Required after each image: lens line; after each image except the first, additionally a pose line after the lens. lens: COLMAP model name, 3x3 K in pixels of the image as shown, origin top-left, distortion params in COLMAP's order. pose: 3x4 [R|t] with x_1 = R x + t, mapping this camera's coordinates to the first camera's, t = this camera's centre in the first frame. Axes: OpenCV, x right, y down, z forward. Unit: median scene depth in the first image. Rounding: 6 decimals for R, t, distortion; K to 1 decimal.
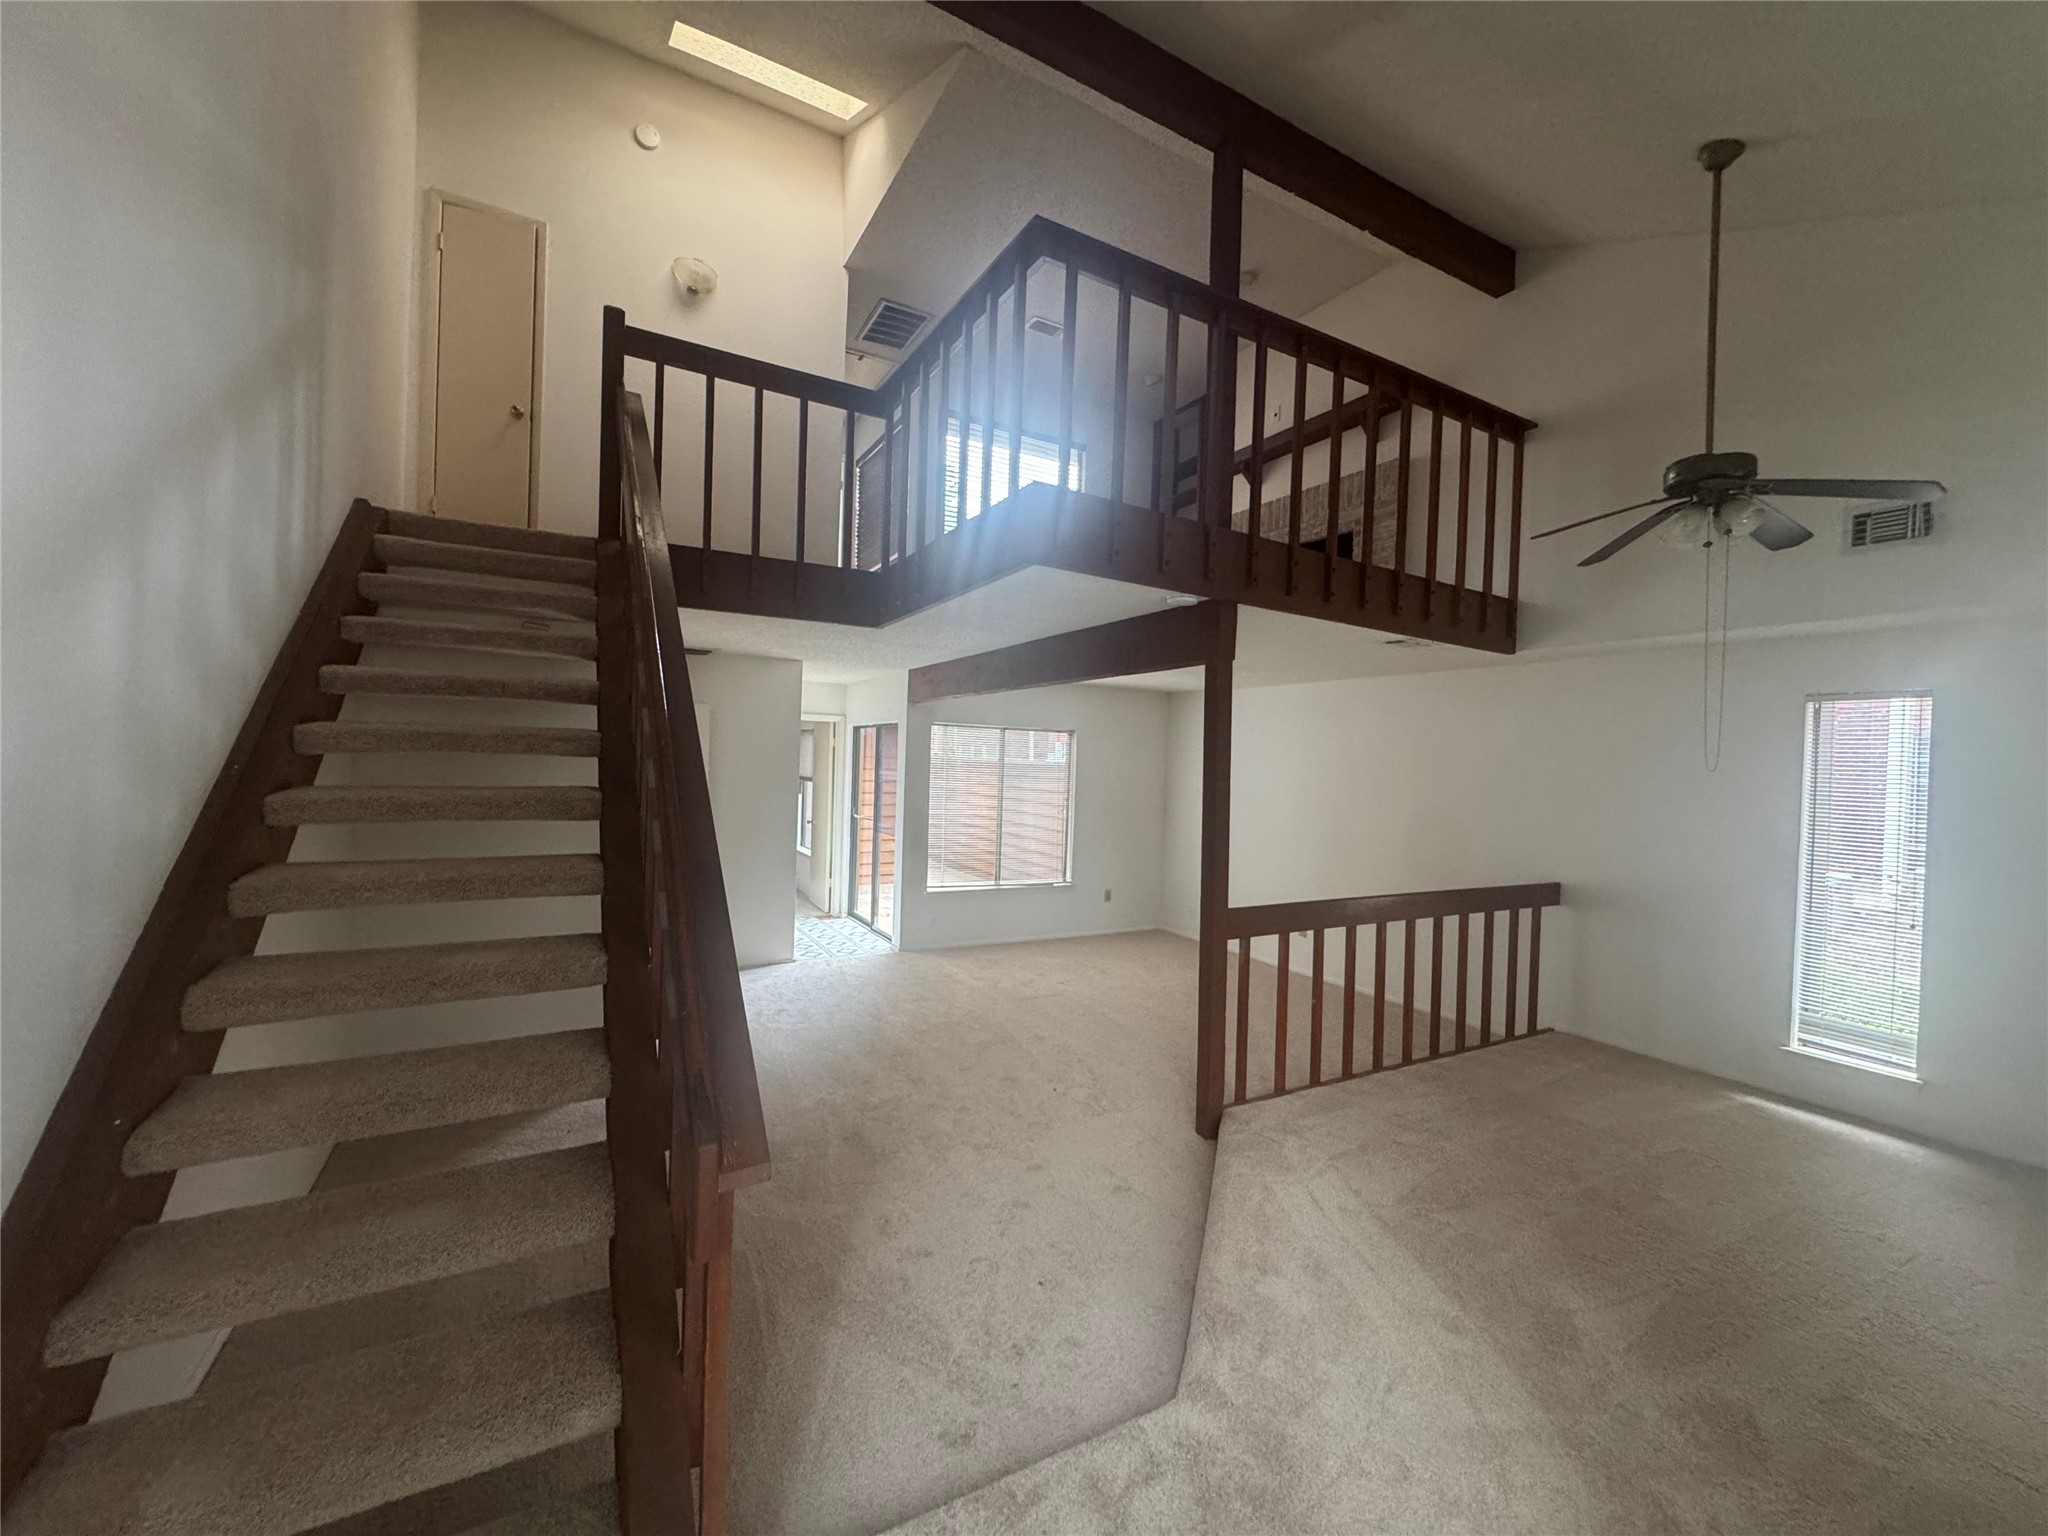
lens RADIAL K [[824.3, 0, 1022.4], [0, 824.3, 764.9], [0, 0, 1]] dist [0.000763, 0.000211]
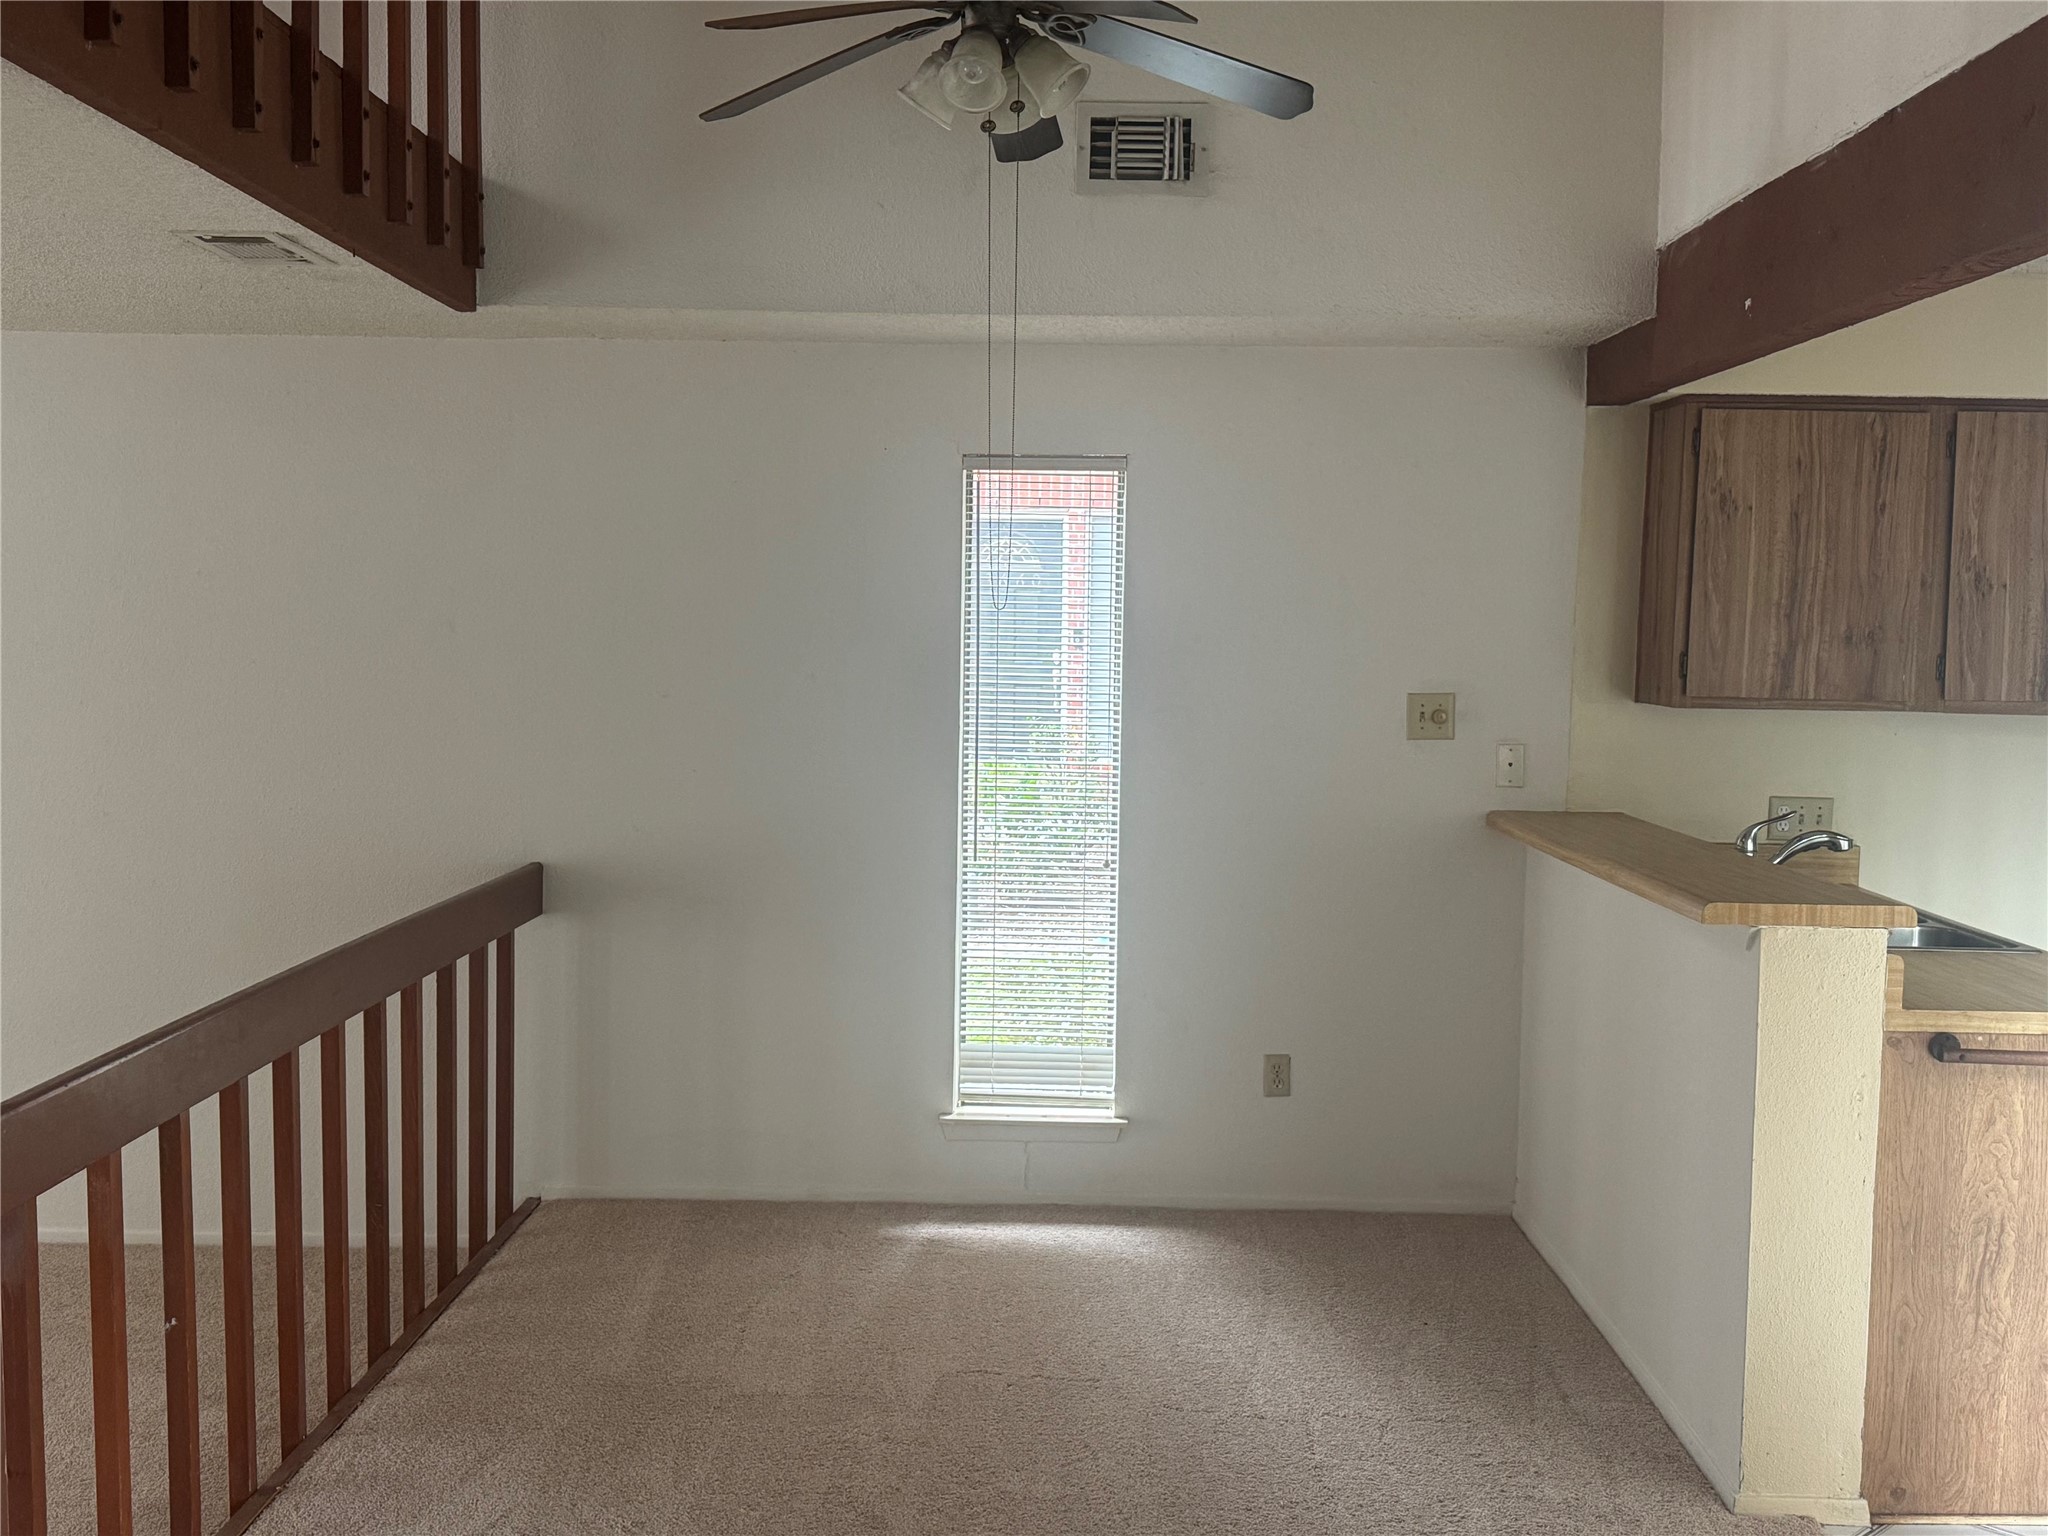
lens RADIAL K [[2016.6, 0, 1032.2], [0, 2016.6, 793.9], [0, 0, 1]] dist [0.050004, 0.000000]
pose [[0.506768, -0.101839, 0.856046, -0.127708], [0.007656, 0.993490, 0.113658, -0.012973], [-0.862049, -0.051044, 0.504249, 0.253687]]
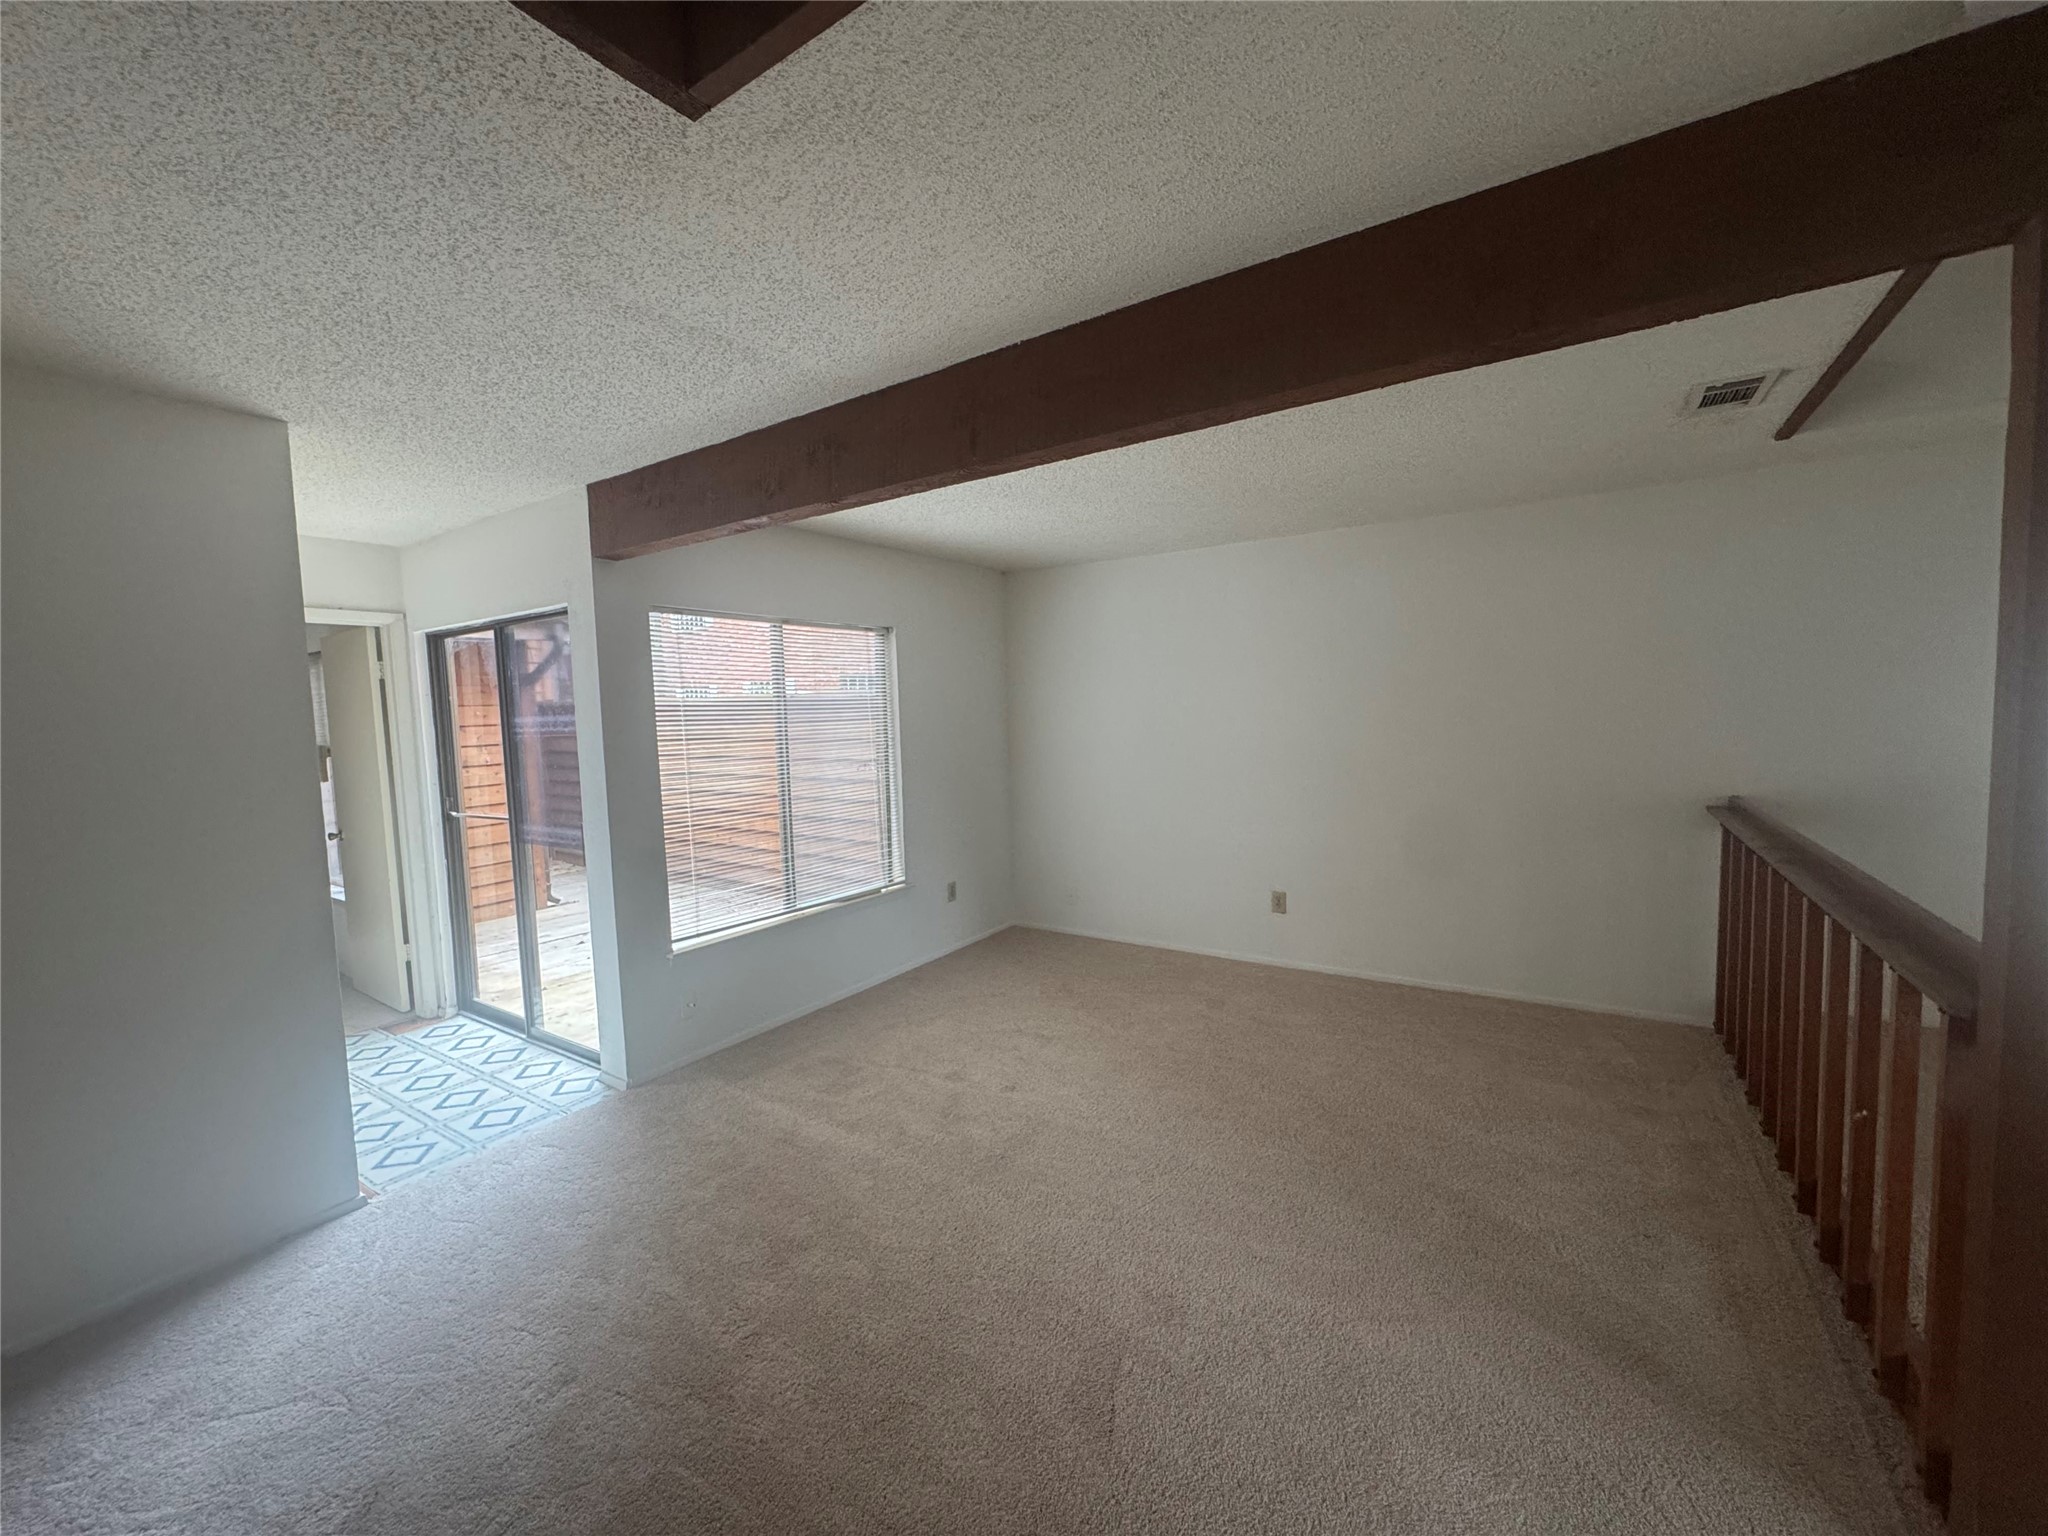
lens RADIAL K [[824.3, 0, 1019.4], [0, 824.3, 772.7], [0, 0, 1]] dist [0.000763, 0.000211]
pose [[0.887706, -0.098730, 0.449700, -0.208351], [0.064832, 0.993810, 0.090208, 0.023334], [-0.455823, -0.050923, 0.888612, 0.690489]]
